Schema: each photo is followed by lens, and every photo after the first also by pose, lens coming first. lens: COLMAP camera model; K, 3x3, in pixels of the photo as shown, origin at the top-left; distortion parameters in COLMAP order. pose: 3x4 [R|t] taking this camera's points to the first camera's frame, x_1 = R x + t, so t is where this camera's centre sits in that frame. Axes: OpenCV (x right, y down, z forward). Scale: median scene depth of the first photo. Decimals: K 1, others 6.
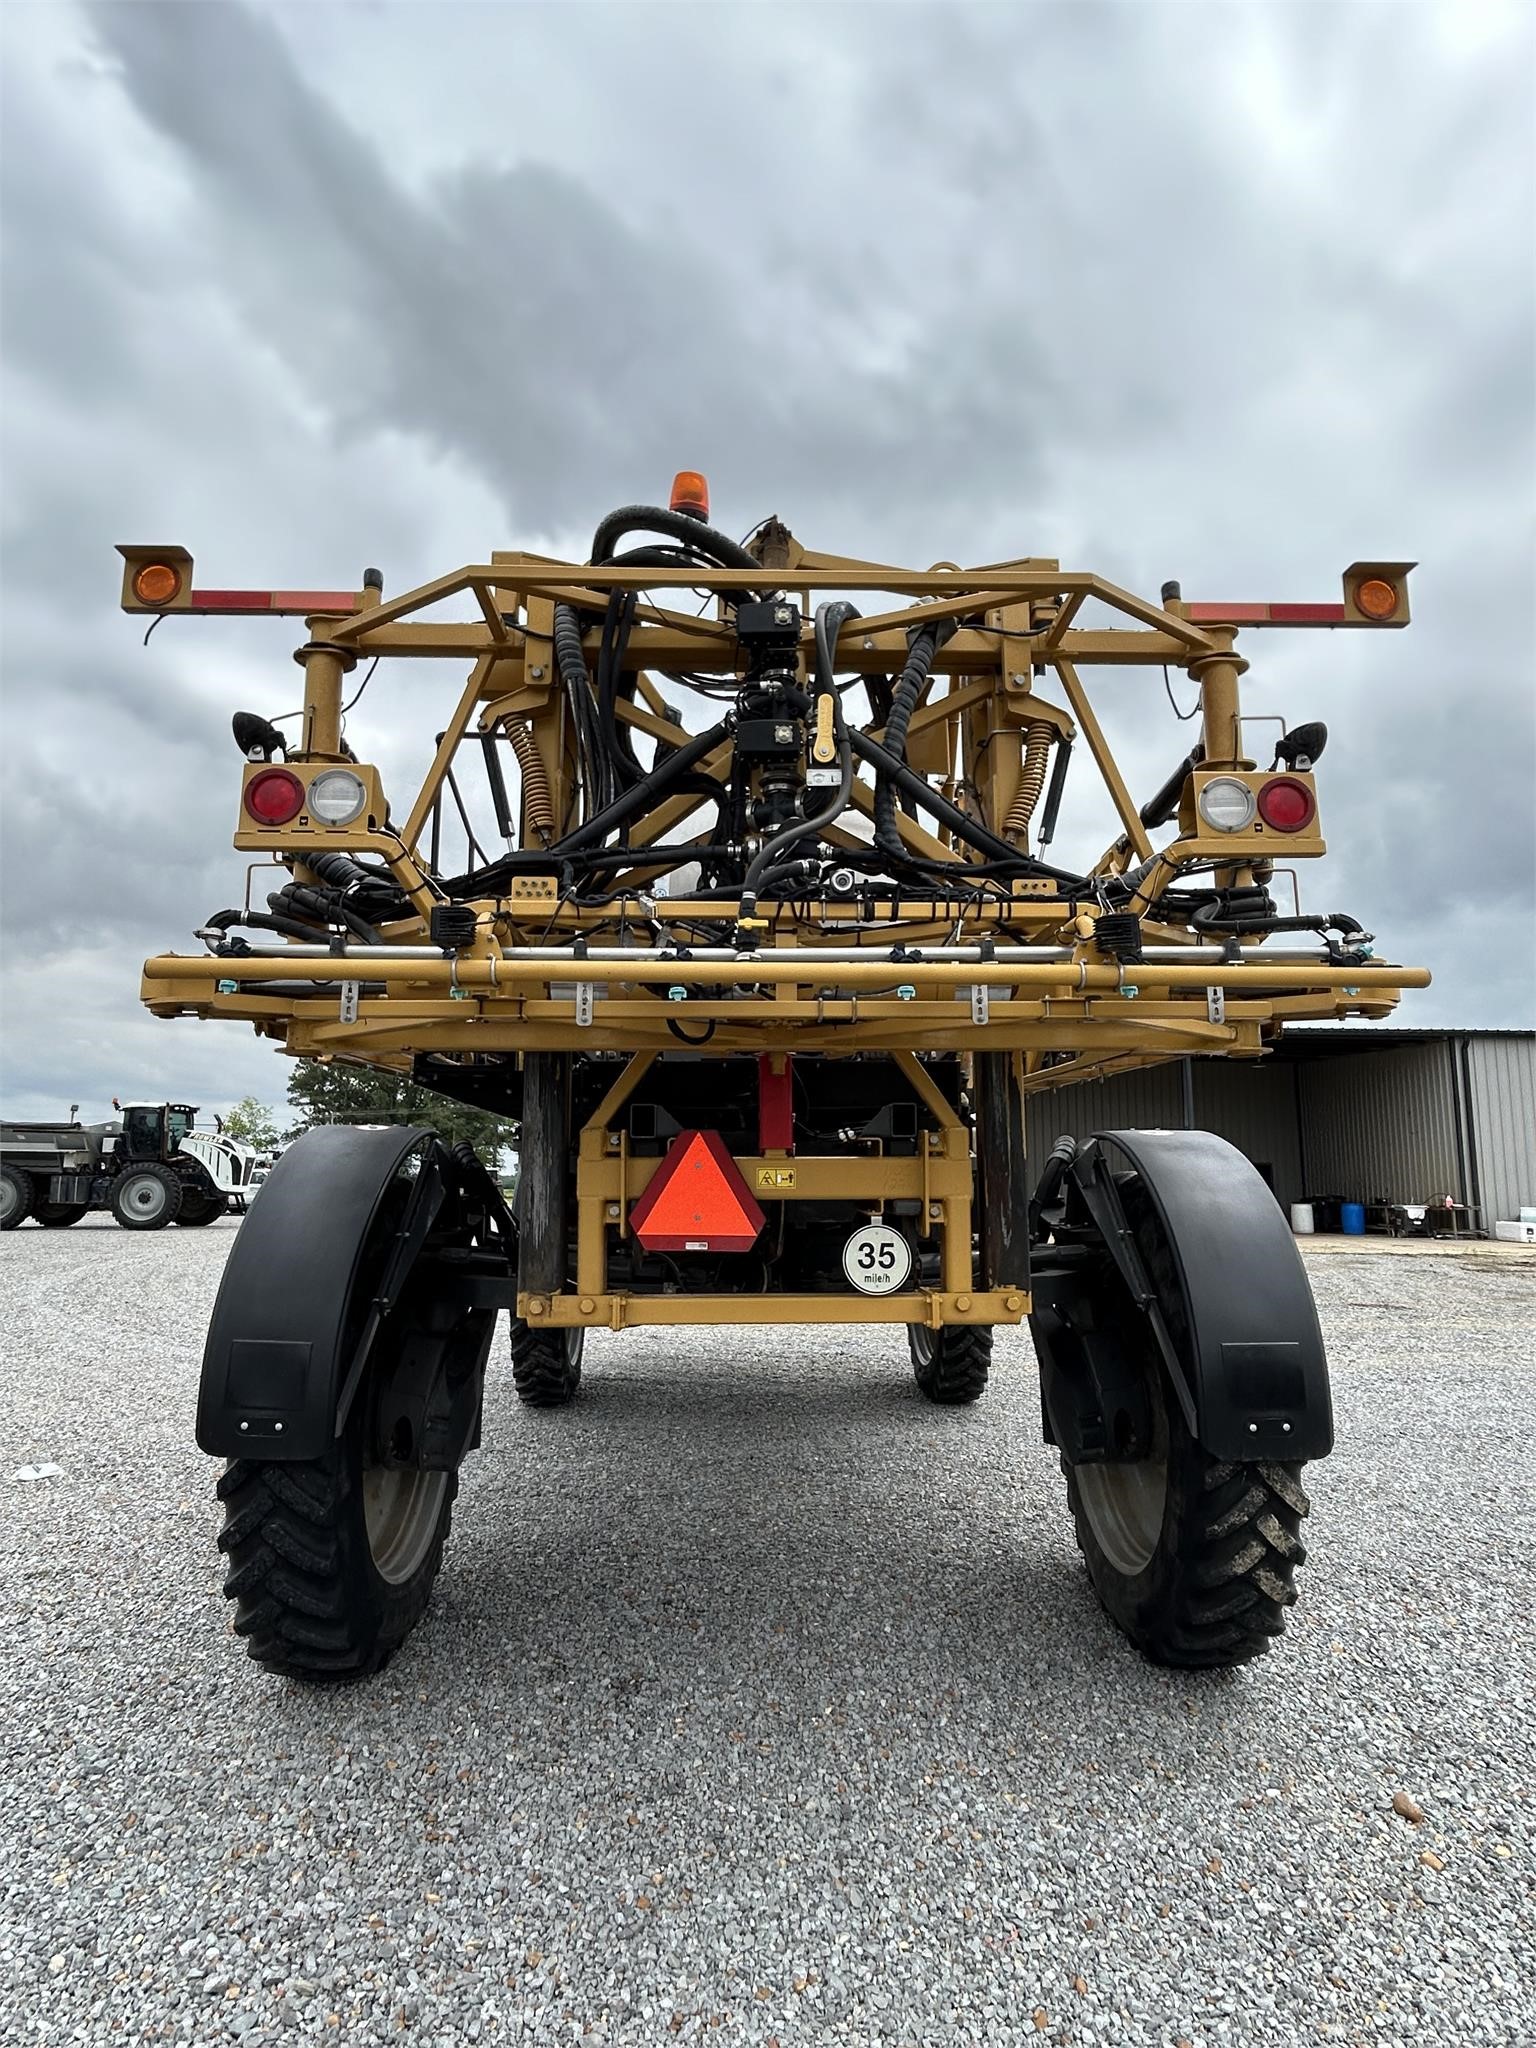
lens RADIAL K [[996.9, 0, 775.1], [0, 996.9, 1031.2], [0, 0, 1]] dist [-0.004061, 0.000578]
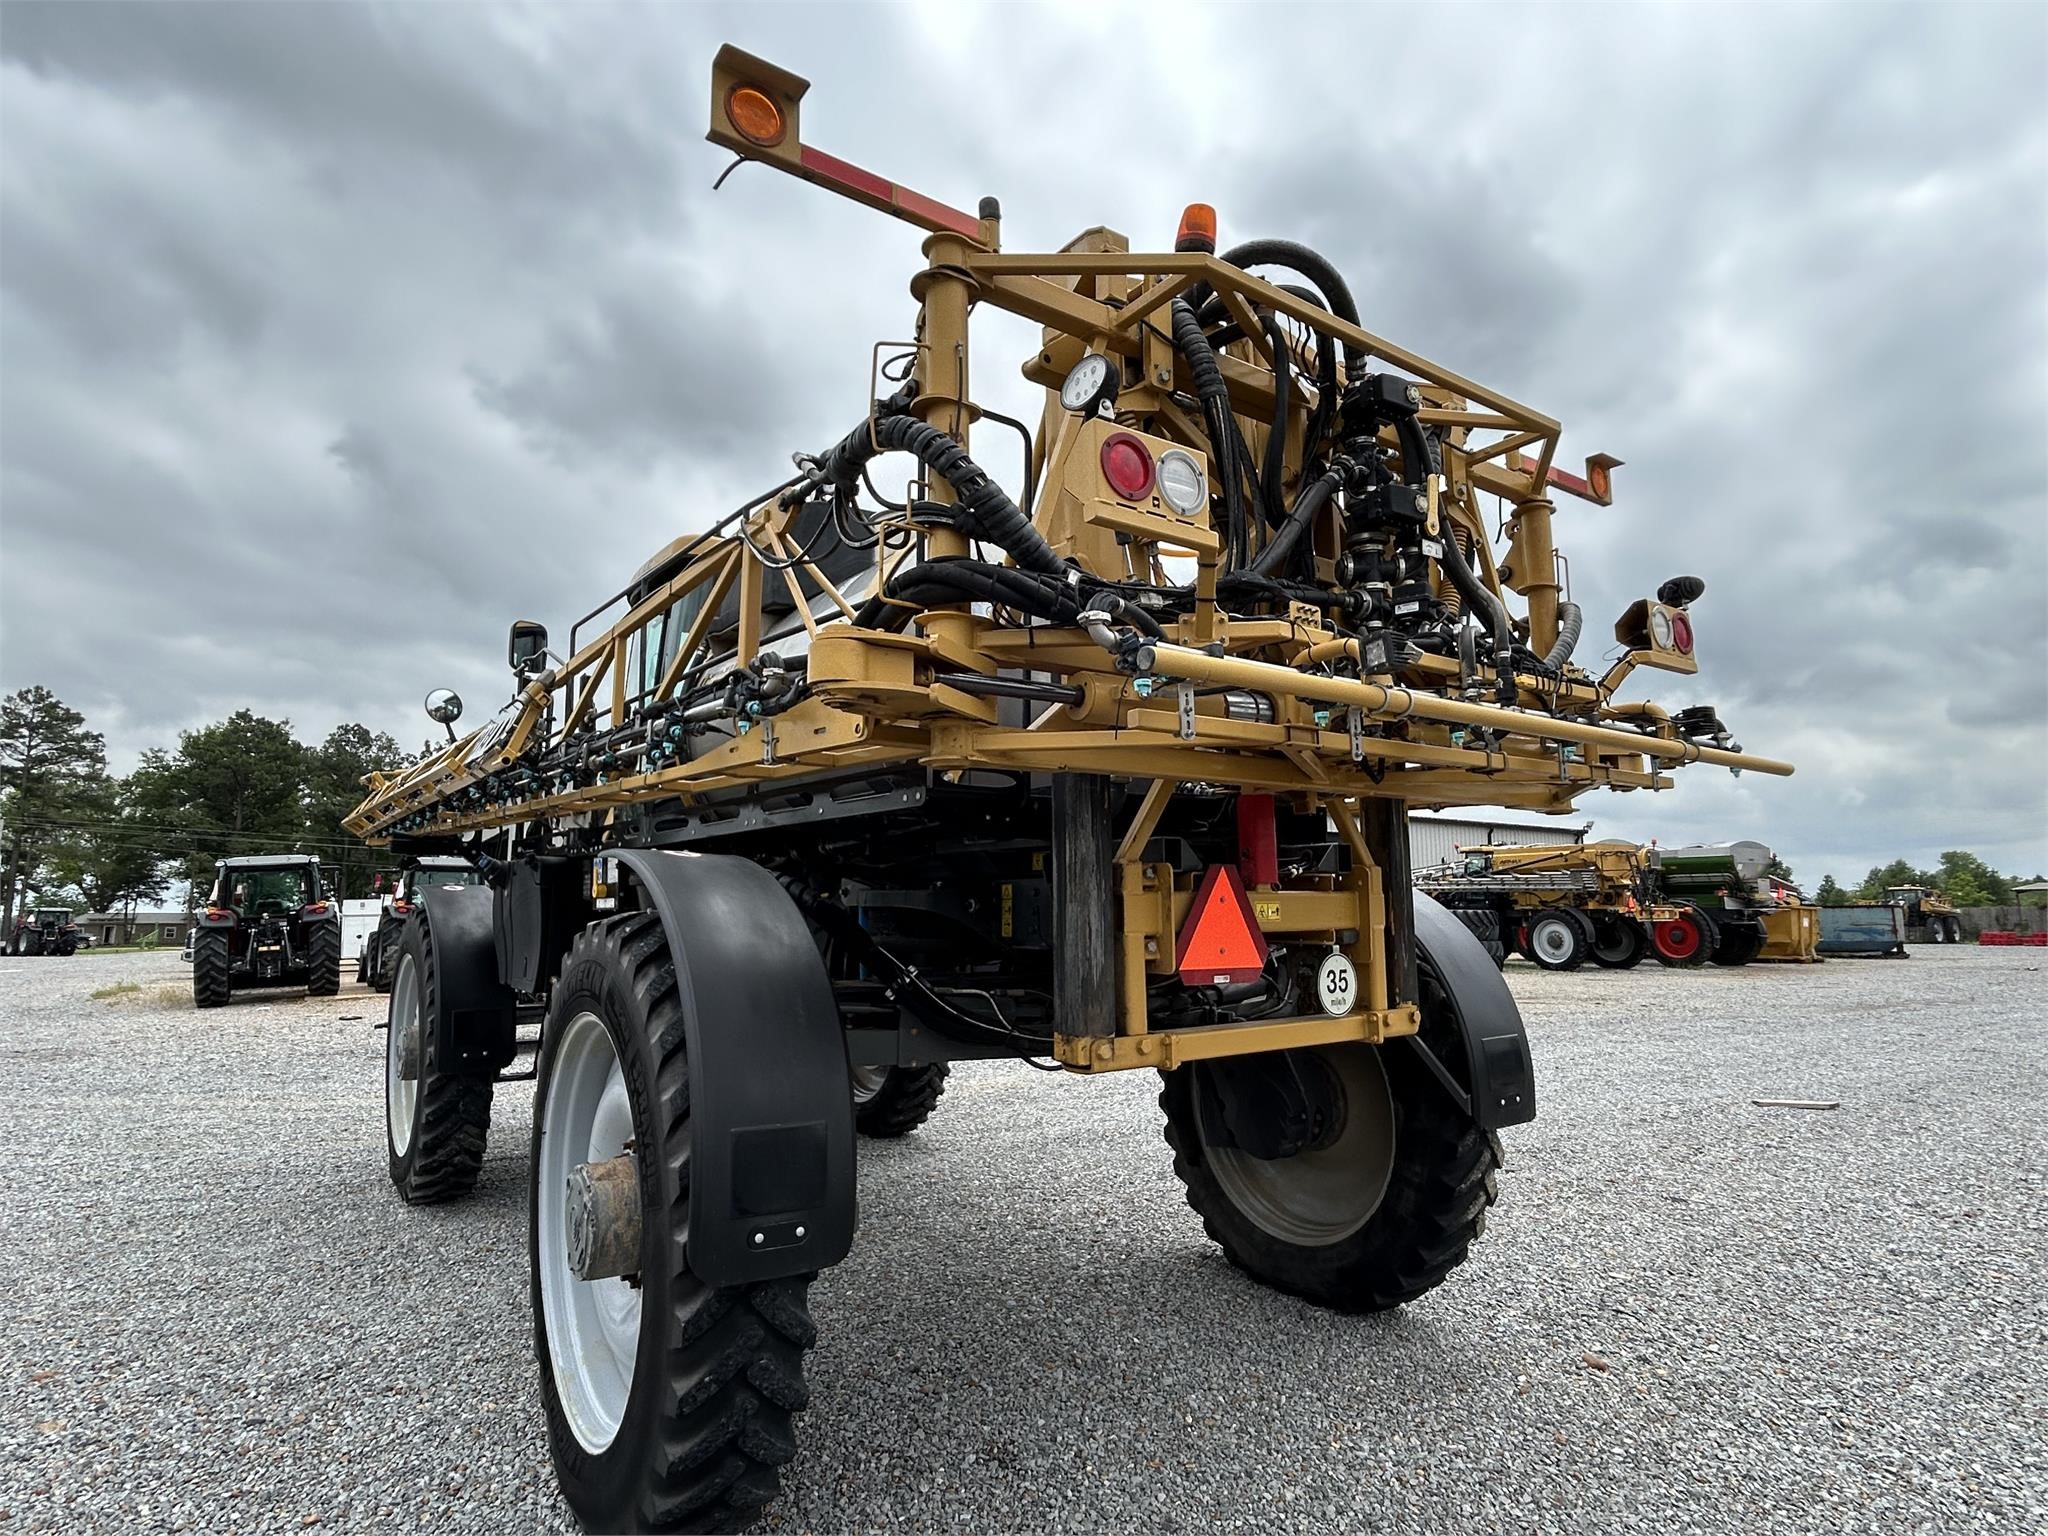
lens RADIAL K [[996.9, 0, 1022.9], [0, 996.9, 774.8], [0, 0, 1]] dist [-0.004061, 0.000578]
pose [[0.853827, 0.062786, 0.516757, -0.777965], [-0.067410, 0.997677, -0.009838, 0.032098], [-0.516174, -0.026435, 0.856076, 0.242840]]
